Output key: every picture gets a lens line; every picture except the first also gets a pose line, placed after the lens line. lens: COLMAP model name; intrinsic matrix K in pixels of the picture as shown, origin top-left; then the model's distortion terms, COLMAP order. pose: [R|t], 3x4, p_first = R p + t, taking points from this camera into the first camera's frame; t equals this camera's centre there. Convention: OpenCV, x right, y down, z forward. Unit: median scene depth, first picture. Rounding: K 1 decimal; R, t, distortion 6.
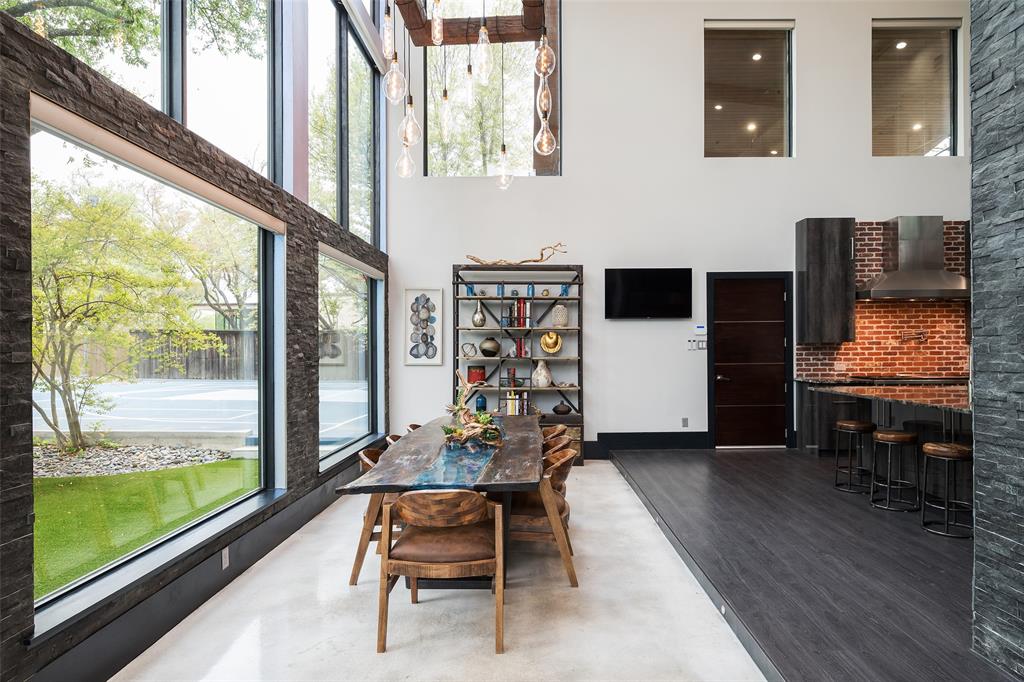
lens RADIAL K [[583.3, 0, 512.6], [0, 583.3, 346.5], [0, 0, 1]] dist [0.003801, -0.000656]
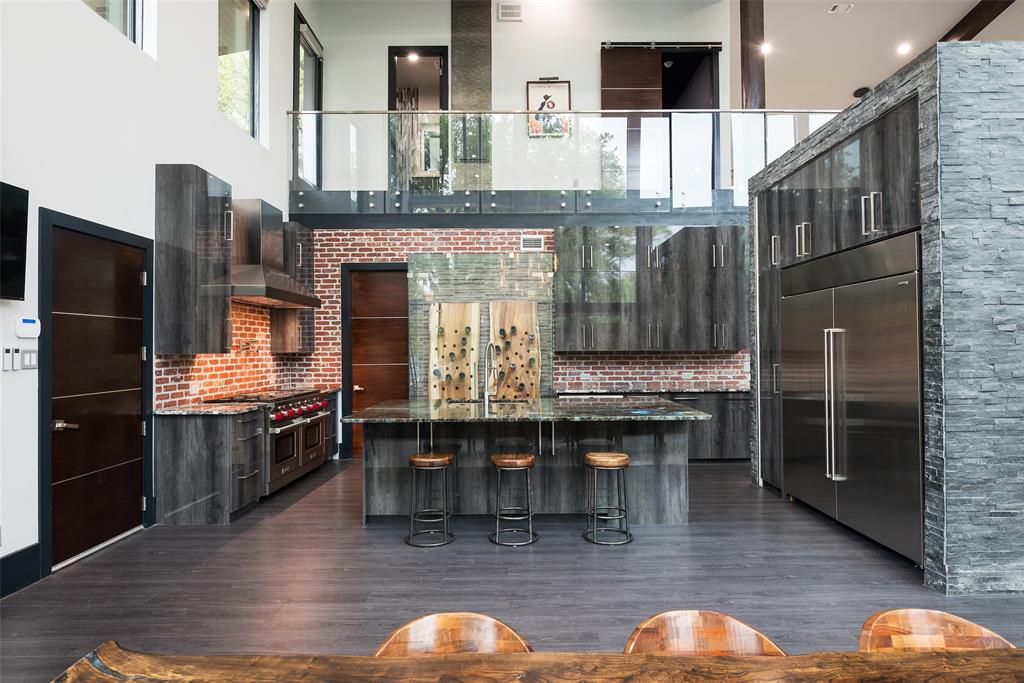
lens RADIAL K [[587.0, 0, 521.6], [0, 587.0, 341.1], [0, 0, 1]] dist [-0.003096, 0.001629]
pose [[-0.000928, 0.020996, 0.999779, -0.144386], [0.003245, 0.999774, -0.020992, -0.006354], [-0.999994, 0.003225, -0.000996, 0.607970]]
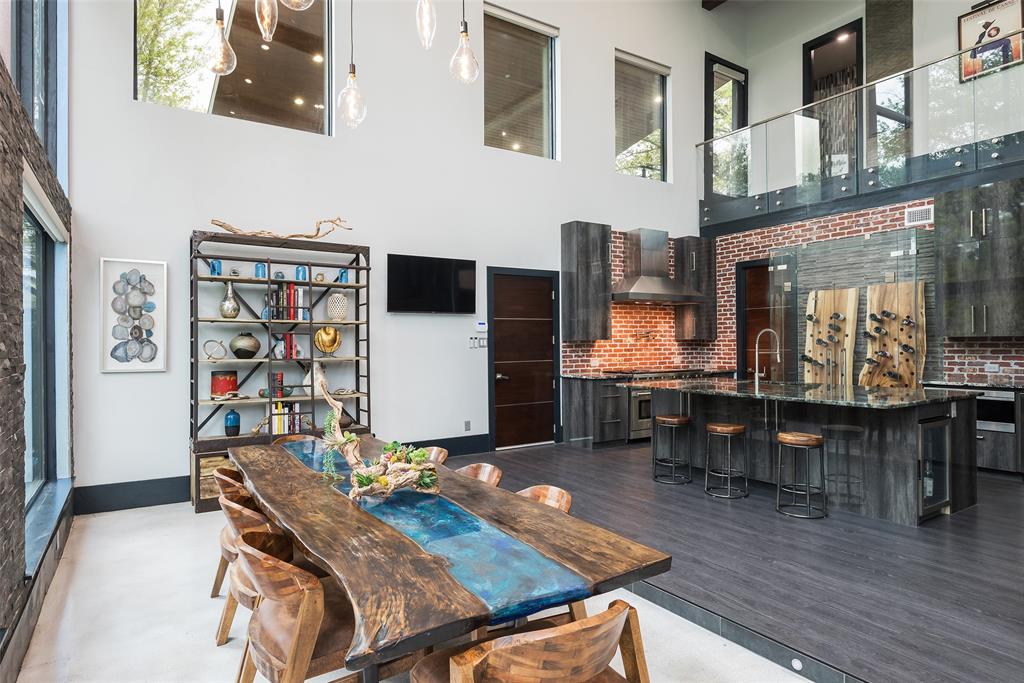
lens RADIAL K [[583.3, 0, 510.8], [0, 583.3, 342.0], [0, 0, 1]] dist [0.003801, -0.000656]
pose [[0.843115, -0.000214, 0.537733, -0.146950], [0.001168, 0.999998, -0.001433, -0.002180], [-0.537732, 0.001836, 0.843114, 0.177301]]
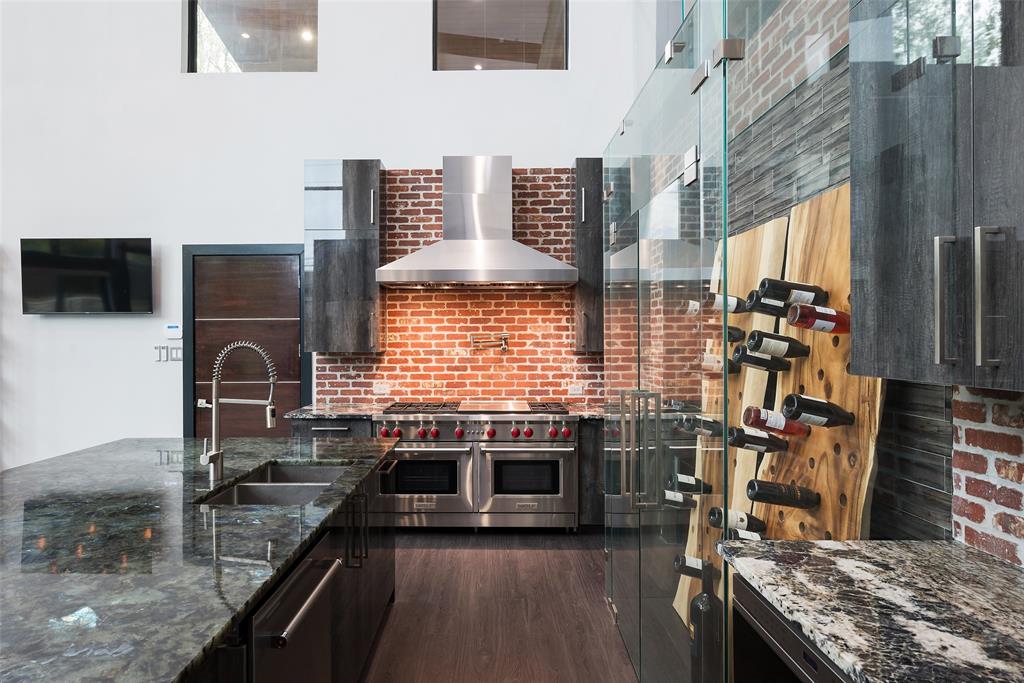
lens RADIAL K [[587.0, 0, 508.4], [0, 587.0, 334.9], [0, 0, 1]] dist [-0.003096, 0.001629]
pose [[0.999824, 0.004623, -0.018178, 0.716599], [-0.004604, 0.999989, 0.001105, -0.026993], [0.018183, -0.001021, 0.999834, 0.337054]]
